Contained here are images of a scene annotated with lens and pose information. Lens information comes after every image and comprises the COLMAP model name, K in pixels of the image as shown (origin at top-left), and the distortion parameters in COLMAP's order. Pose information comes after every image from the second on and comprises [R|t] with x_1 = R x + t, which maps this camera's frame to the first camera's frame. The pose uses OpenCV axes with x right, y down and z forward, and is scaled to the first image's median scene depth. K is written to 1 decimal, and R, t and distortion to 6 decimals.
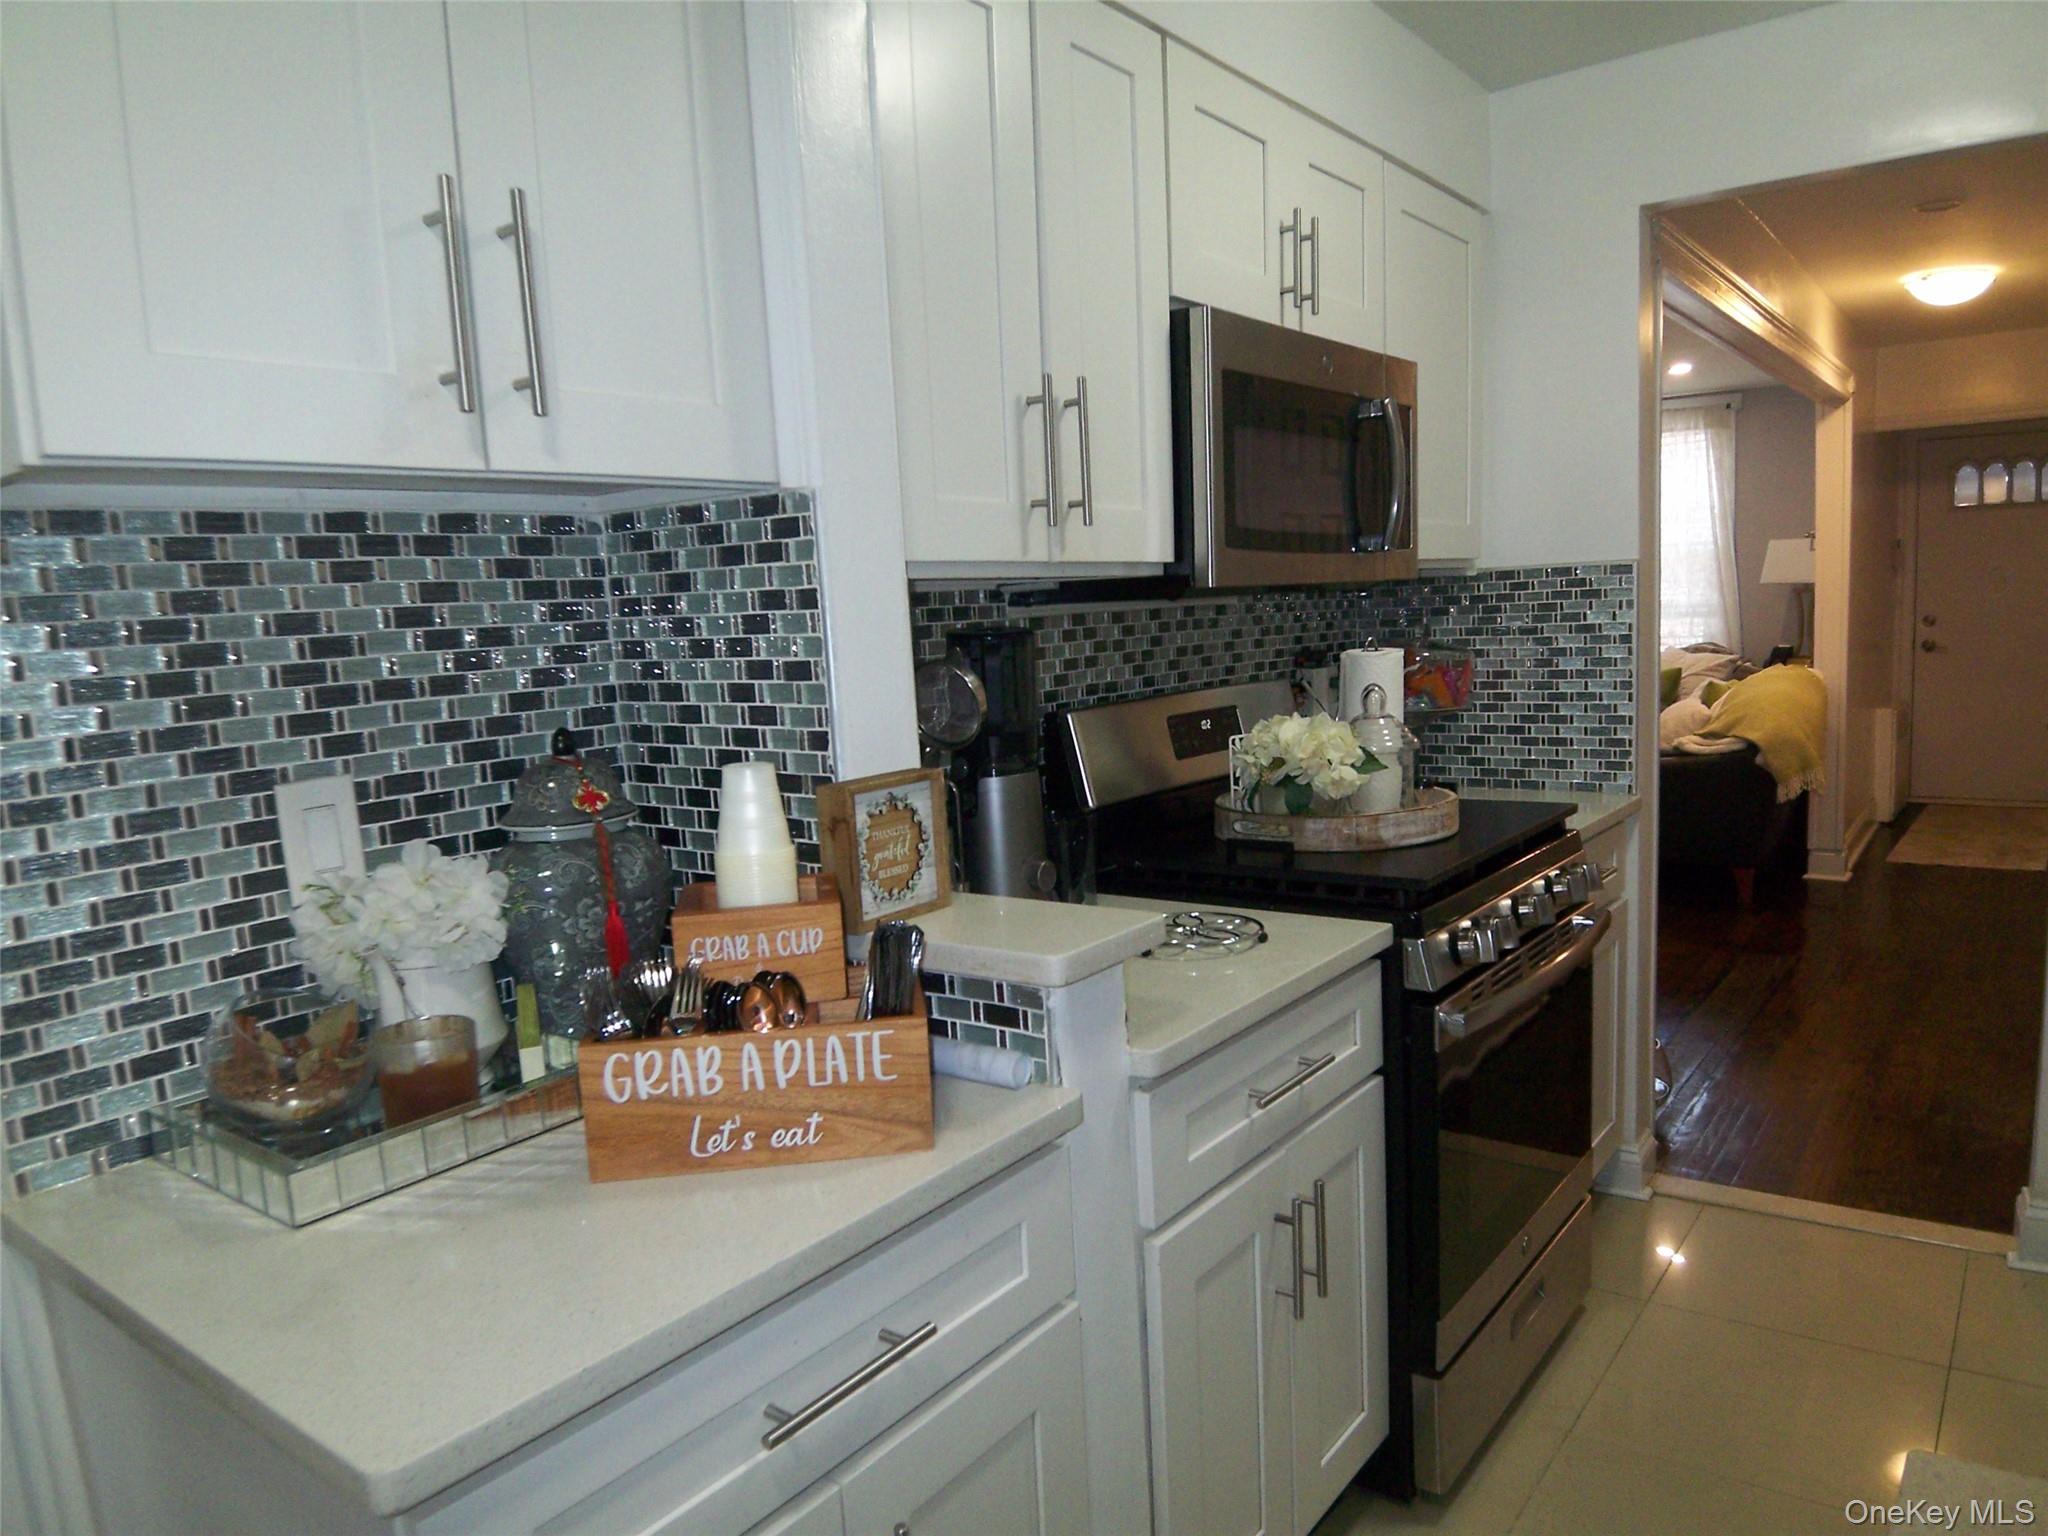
lens RADIAL K [[1371.1, 0, 1029.3], [0, 1371.1, 790.2], [0, 0, 1]] dist [0.002519, -0.059390]
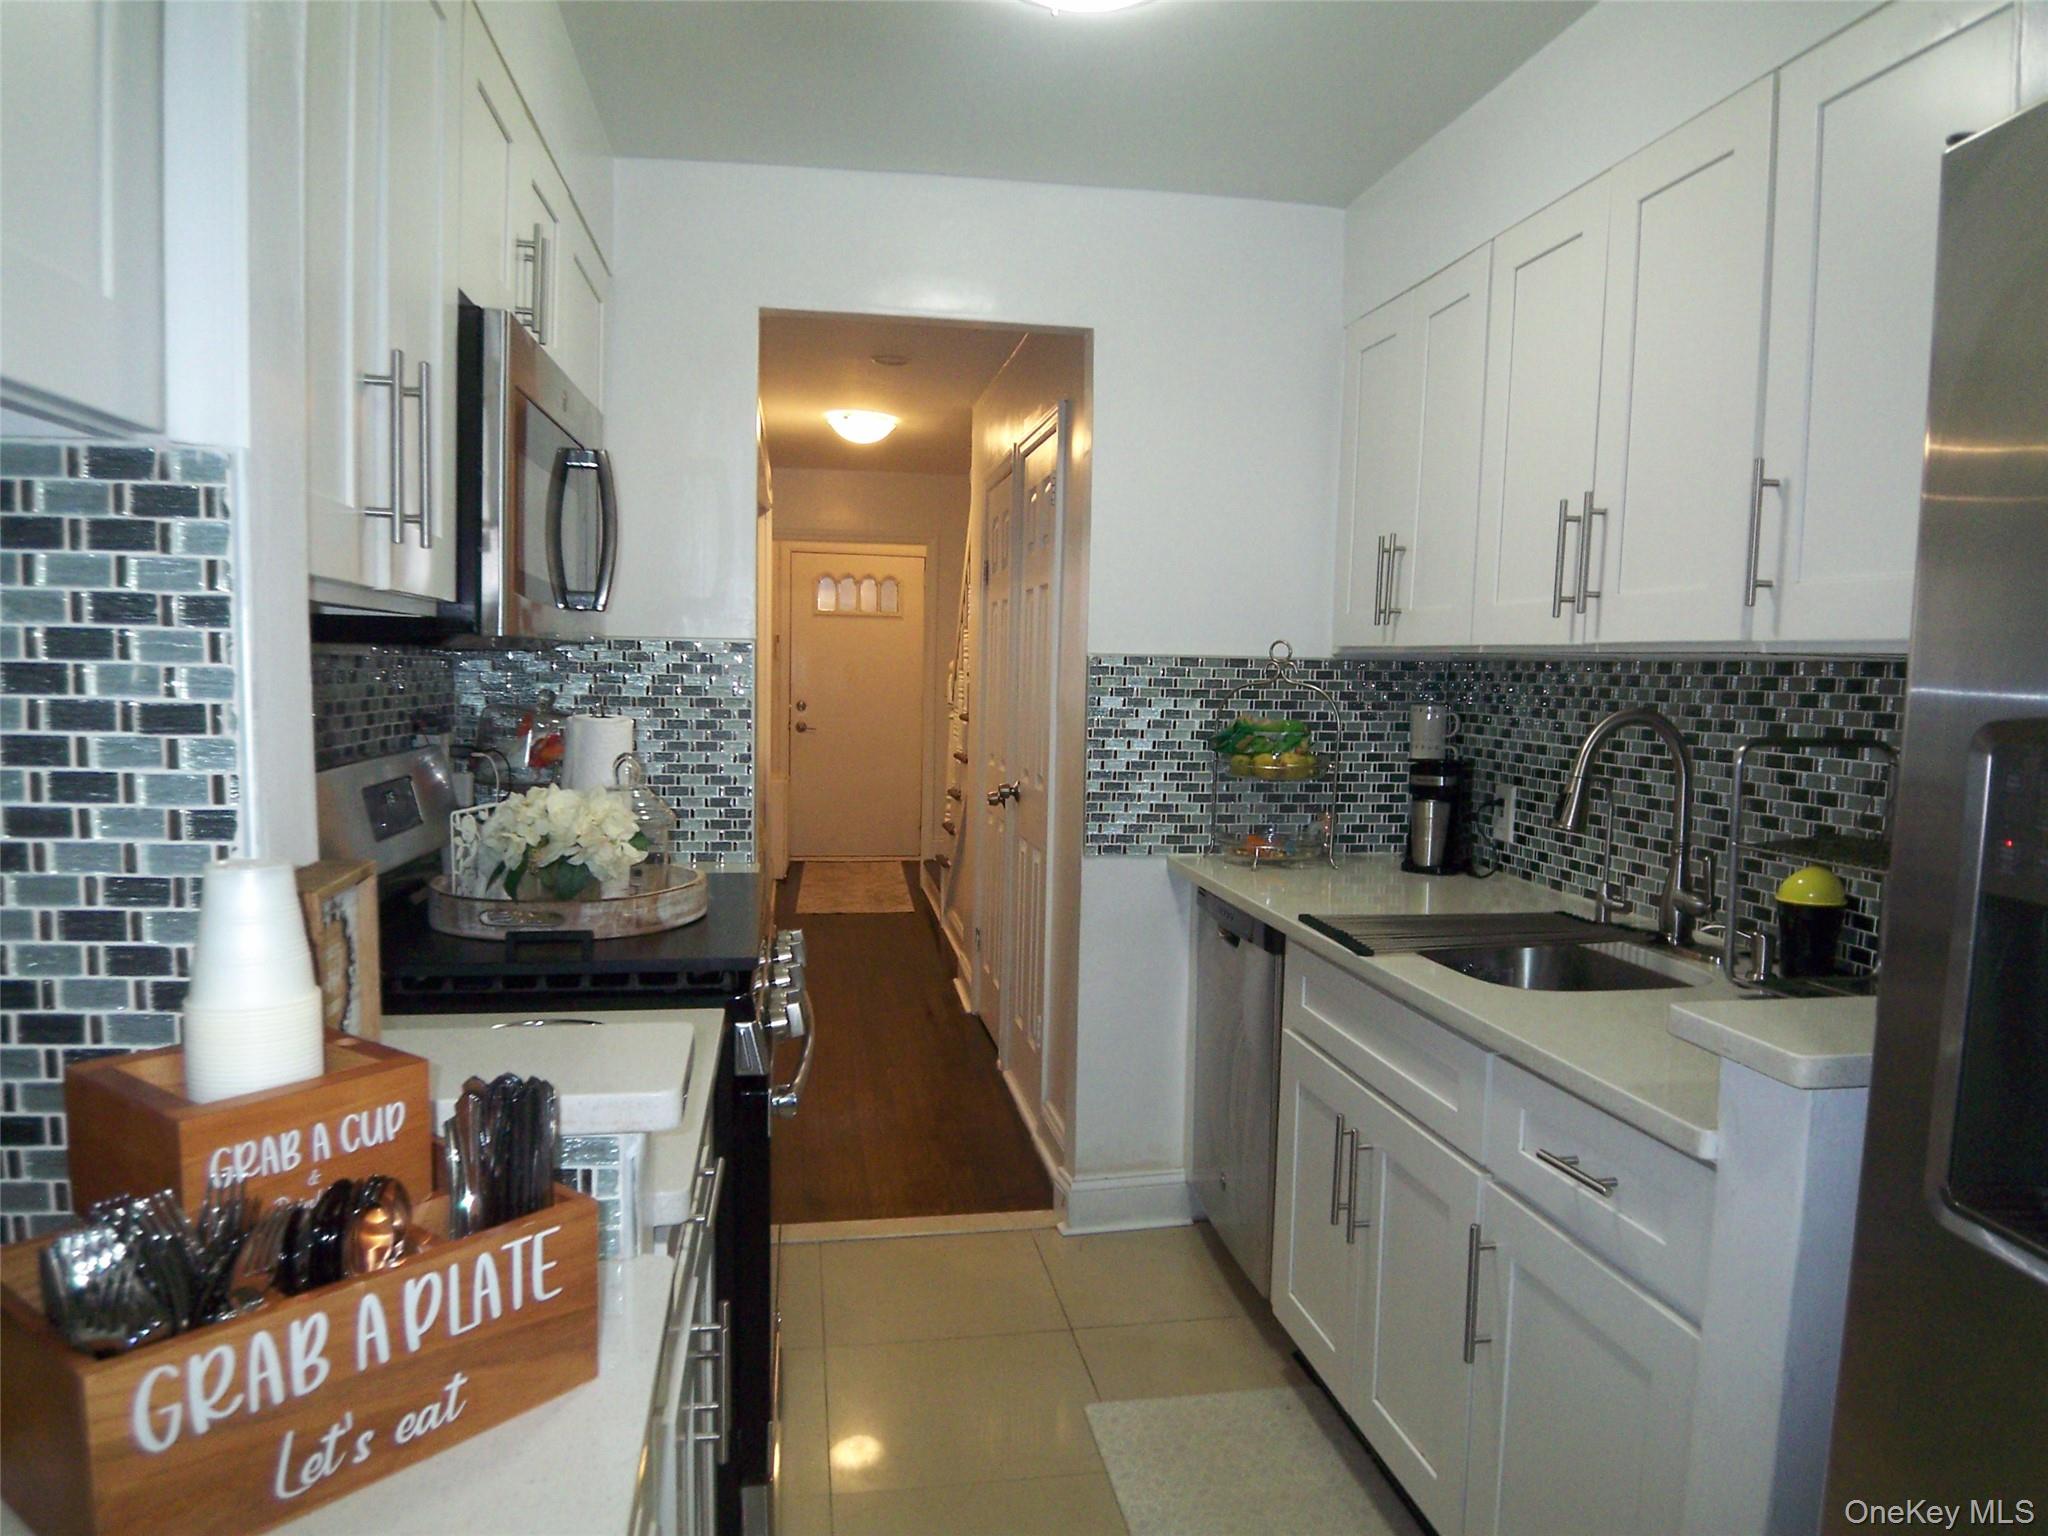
lens RADIAL K [[1371.1, 0, 1029.3], [0, 1371.1, 790.2], [0, 0, 1]] dist [0.002519, -0.059390]
pose [[0.682222, -0.001929, 0.731143, -0.249815], [0.040875, 0.998533, -0.035505, -0.008868], [-0.730002, 0.054107, 0.681300, 0.177470]]
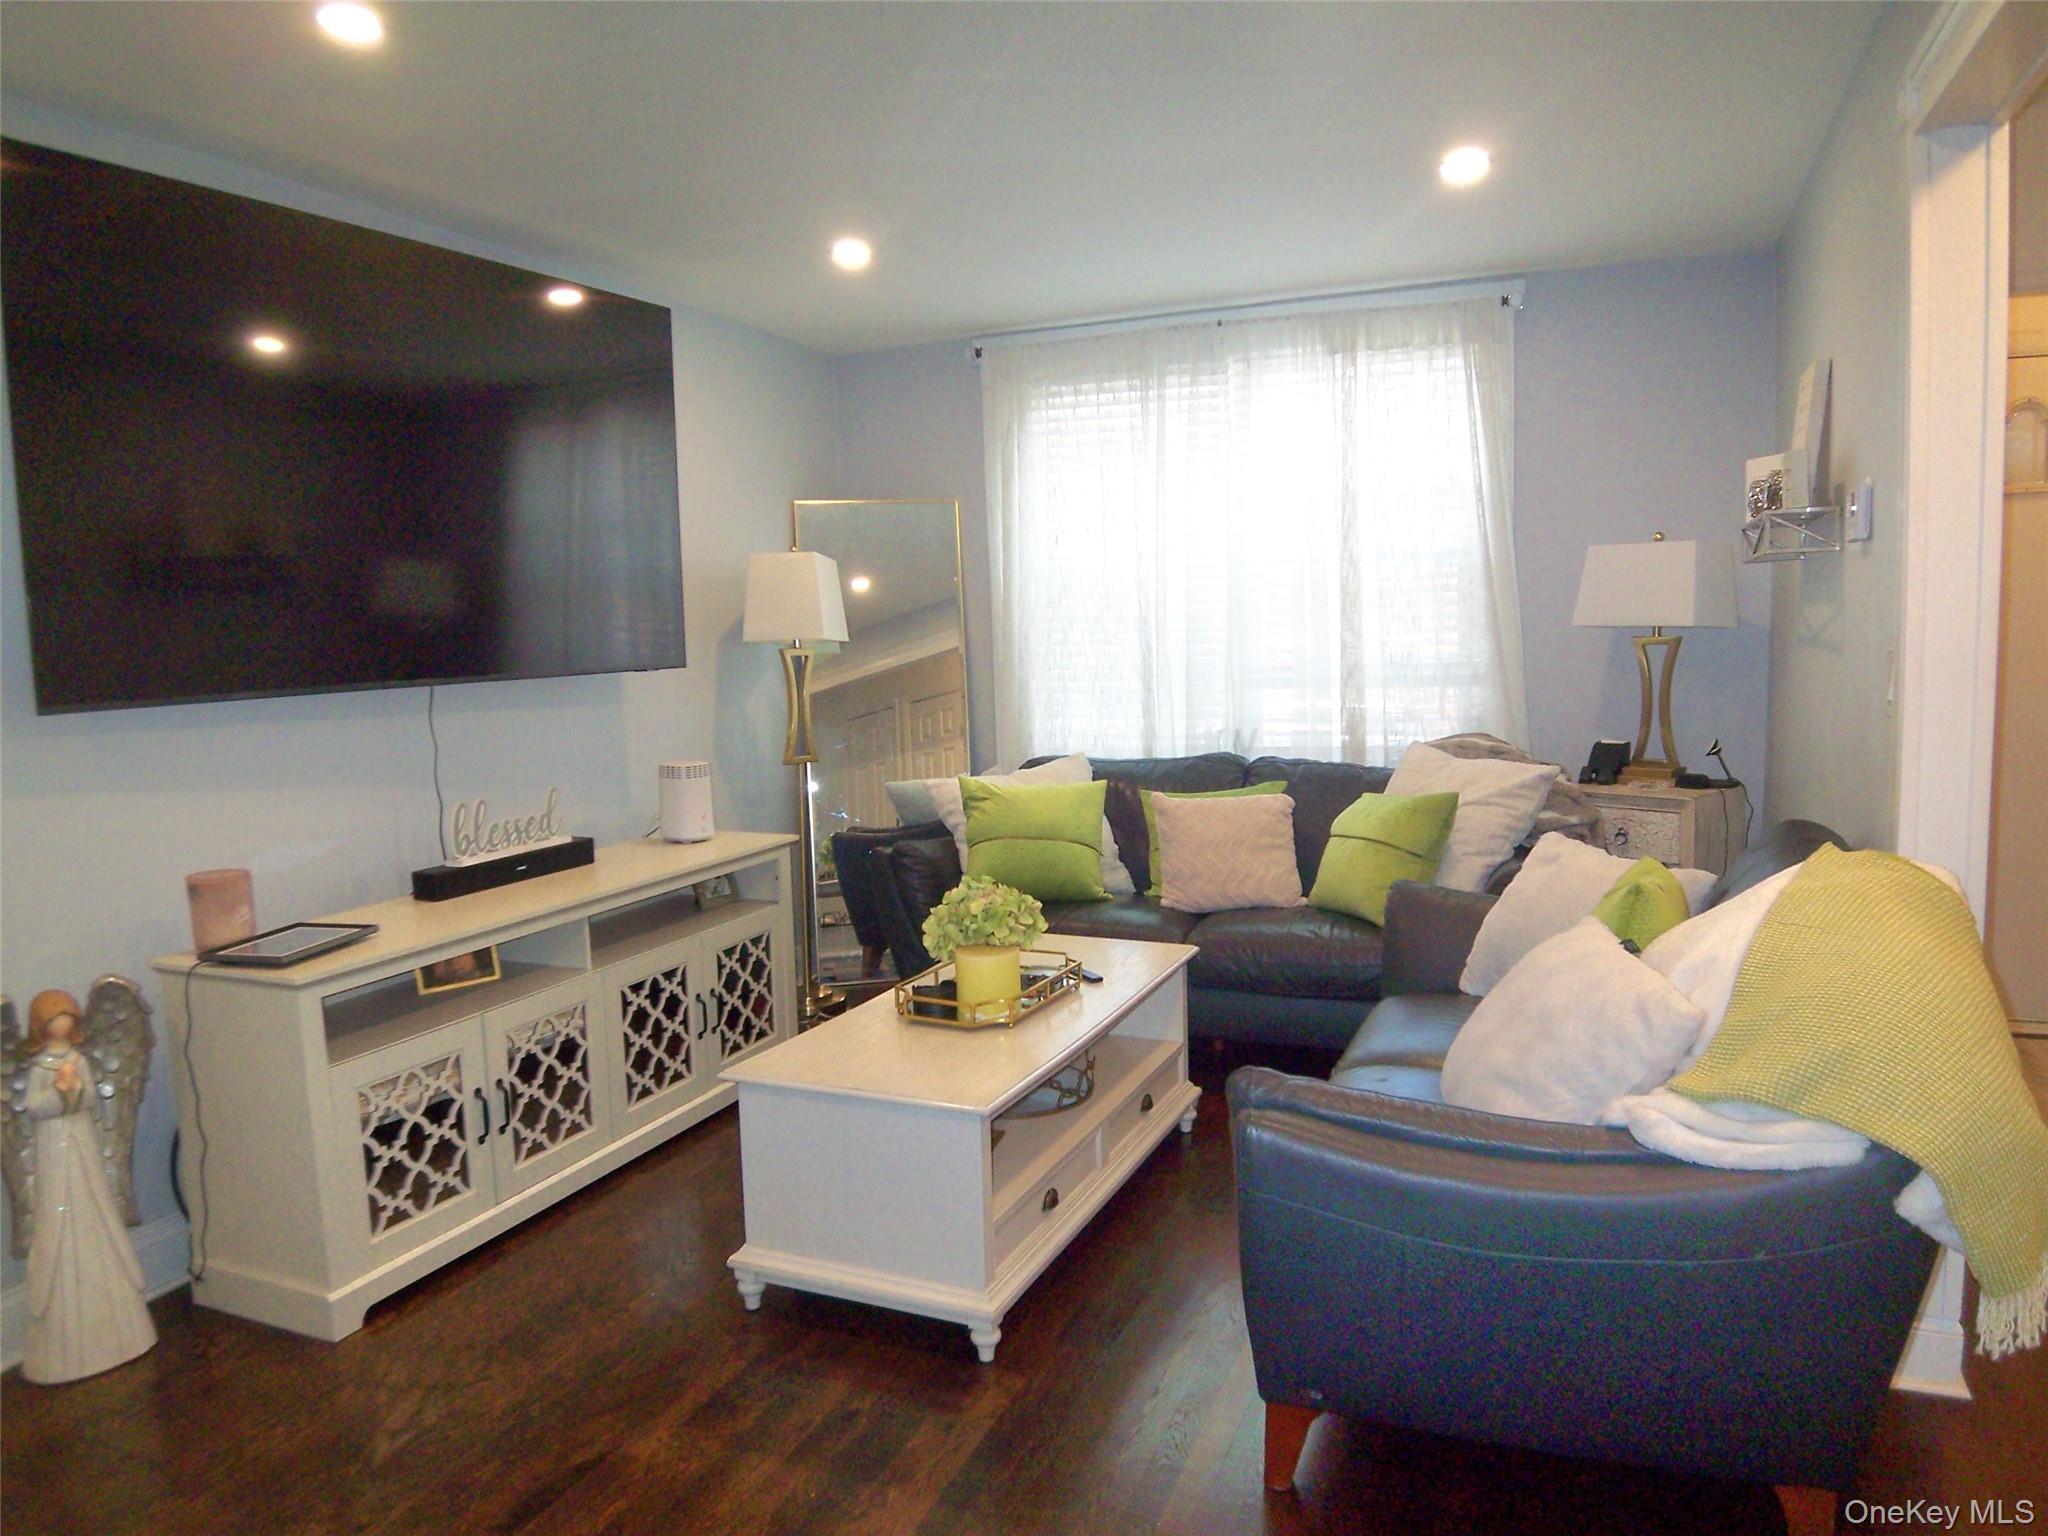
lens RADIAL K [[1371.1, 0, 1029.3], [0, 1371.1, 790.2], [0, 0, 1]] dist [0.002519, -0.059390]
pose [[0.966634, -0.010973, 0.255928, 0.705300], [0.017780, 0.999547, -0.024299, -0.288610], [-0.255545, 0.028038, 0.966390, 1.982721]]
